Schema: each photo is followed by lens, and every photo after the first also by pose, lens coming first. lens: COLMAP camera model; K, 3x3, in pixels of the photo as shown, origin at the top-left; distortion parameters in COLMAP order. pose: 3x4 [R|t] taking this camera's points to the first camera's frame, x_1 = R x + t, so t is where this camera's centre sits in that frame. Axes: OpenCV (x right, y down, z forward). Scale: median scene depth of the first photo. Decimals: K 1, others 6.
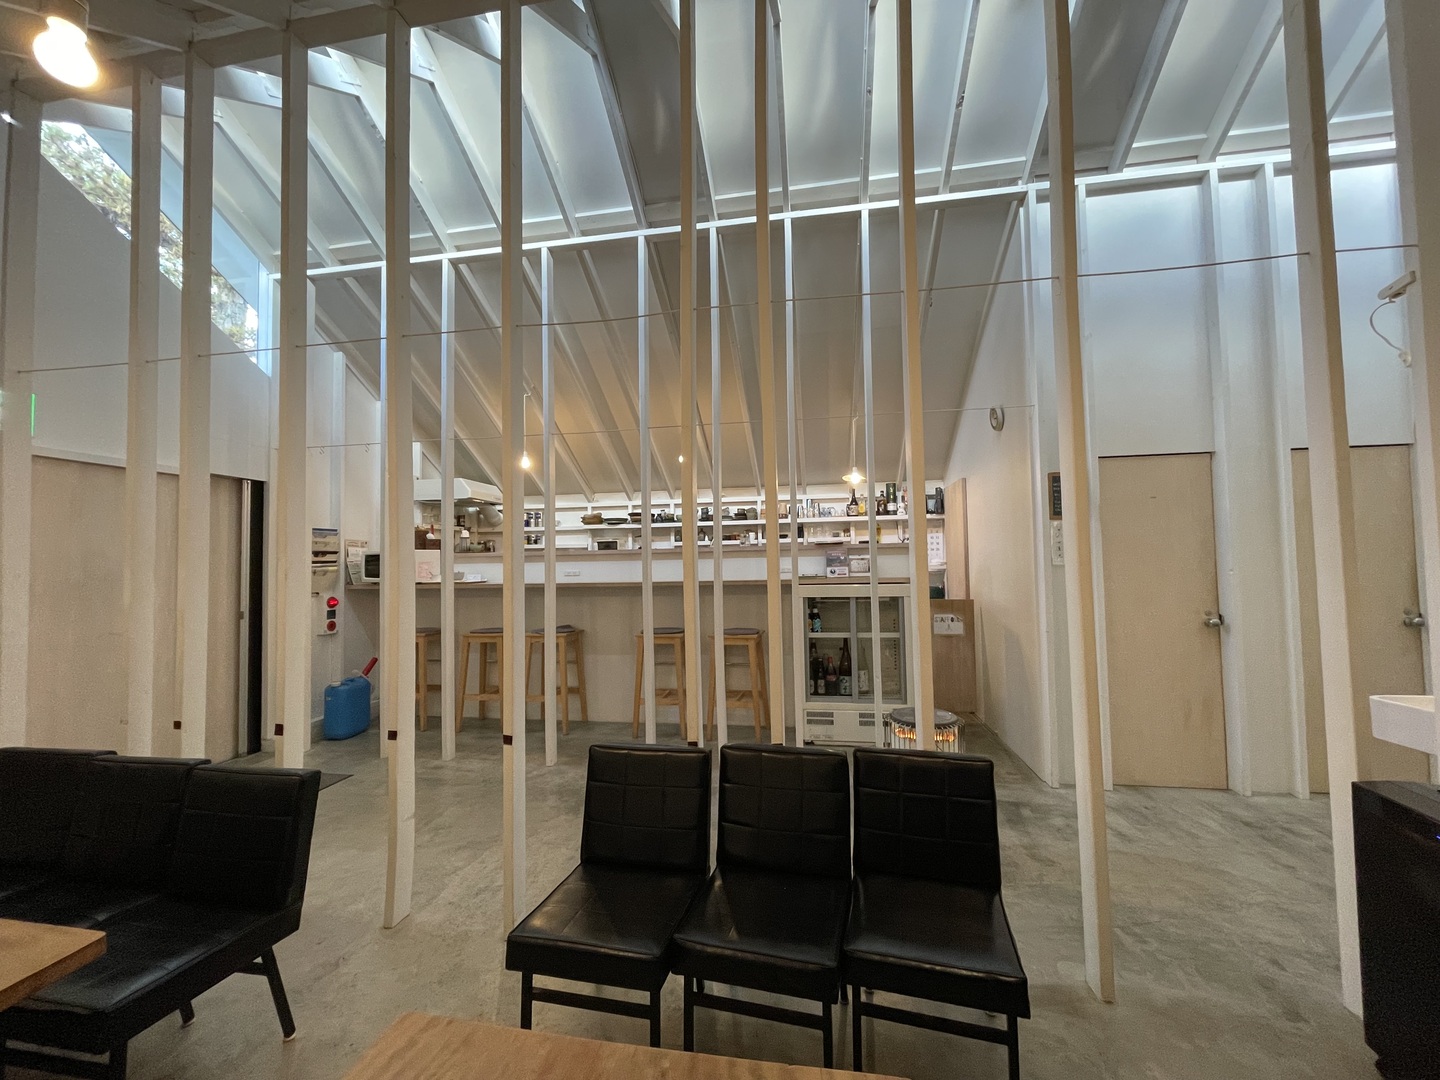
lens RADIAL K [[579.0, 0, 723.1], [0, 579.0, 536.4], [0, 0, 1]] dist [-0.000244, -0.000005]
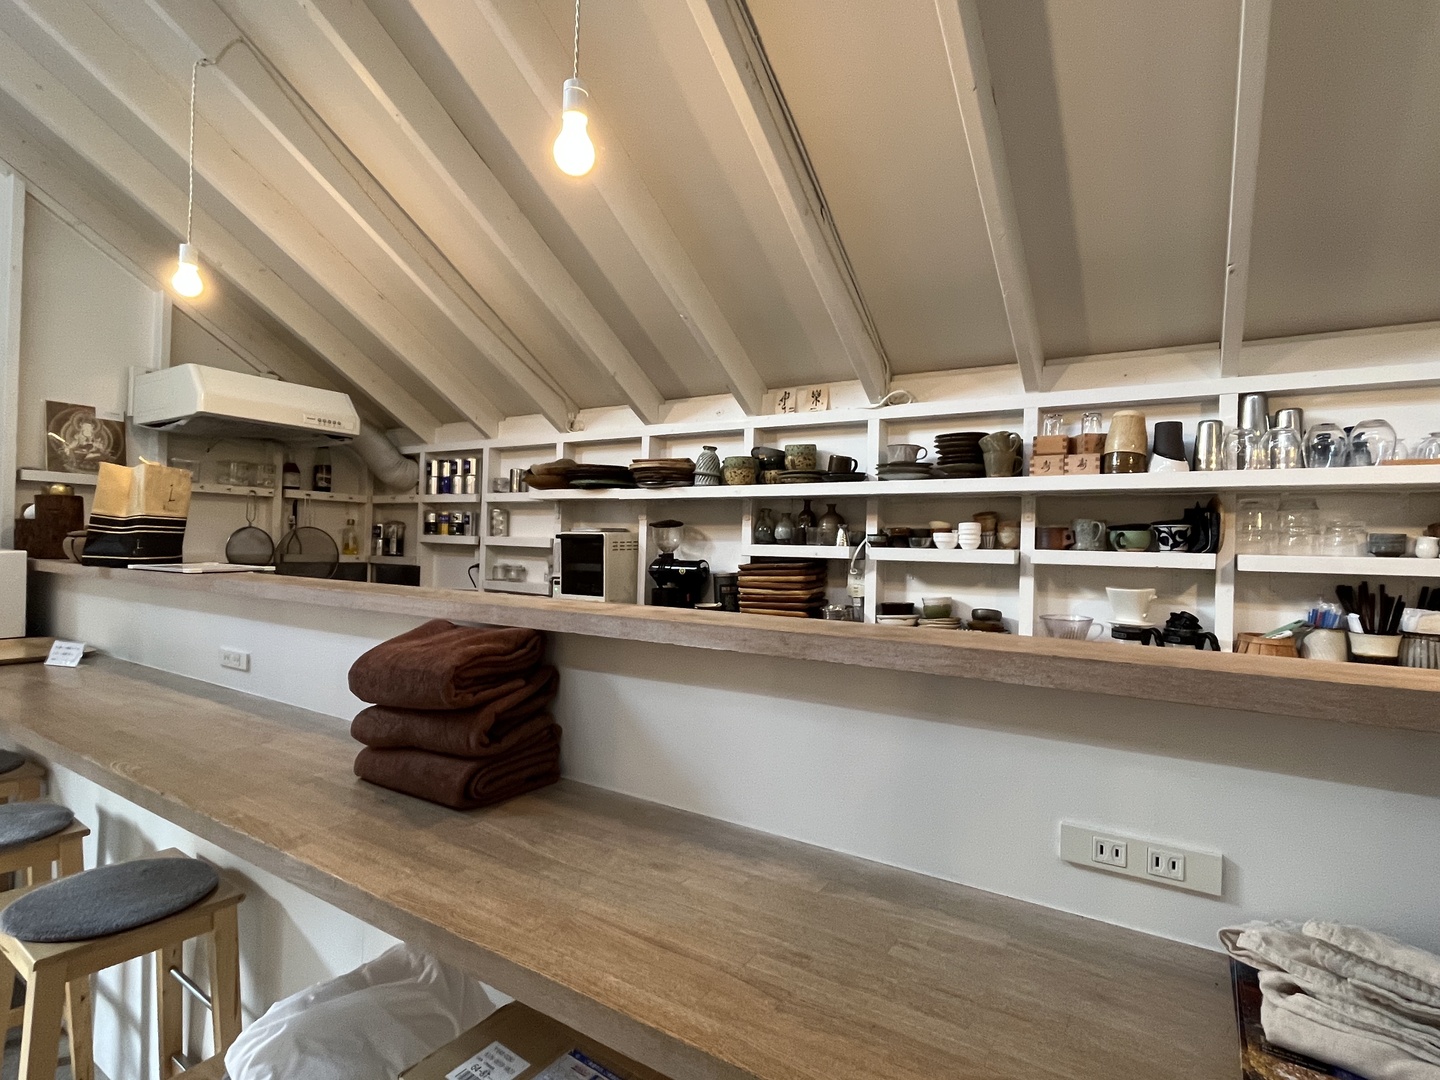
lens RADIAL K [[711.3, 0, 725.0], [0, 711.3, 539.0], [0, 0, 1]] dist [-0.017608, 0.000352]
pose [[0.924682, 0.039455, -0.378690, 0.056263], [-0.028471, 0.998997, 0.034563, -0.006863], [0.379674, -0.021178, 0.924878, 0.622612]]
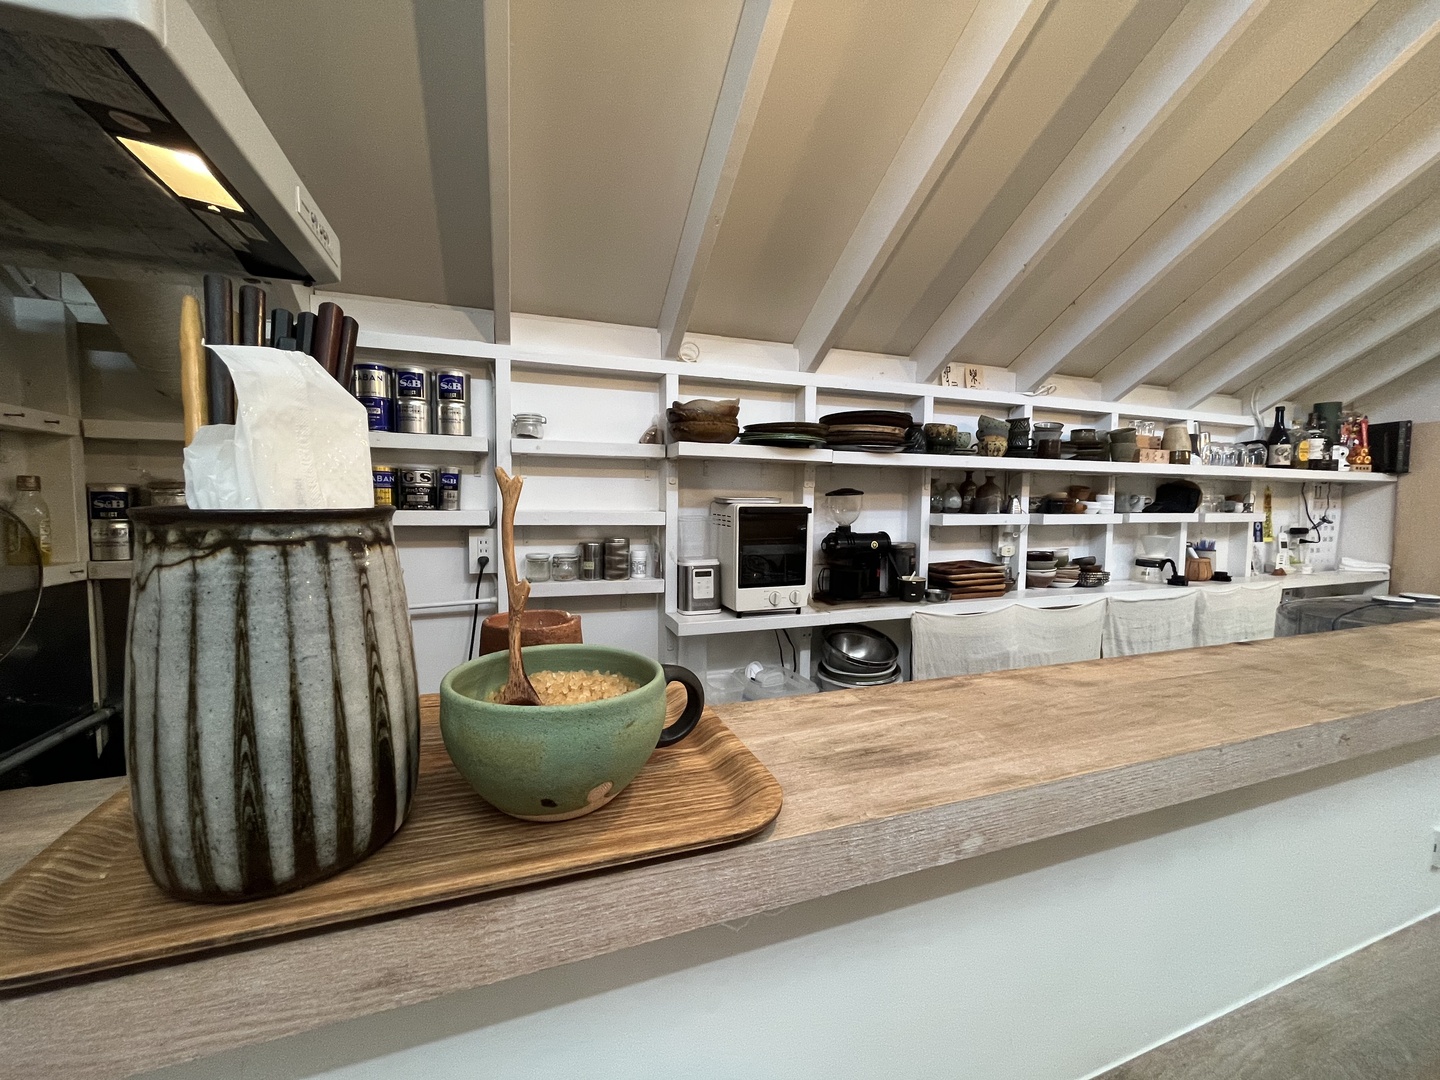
lens RADIAL K [[583.9, 0, 716.4], [0, 583.9, 542.9], [0, 0, 1]] dist [-0.003417, -0.000522]
pose [[0.864448, -0.008954, 0.502642, -0.362916], [-0.044267, 0.994602, 0.093849, 0.000414], [-0.500769, -0.103378, 0.859386, 0.775425]]
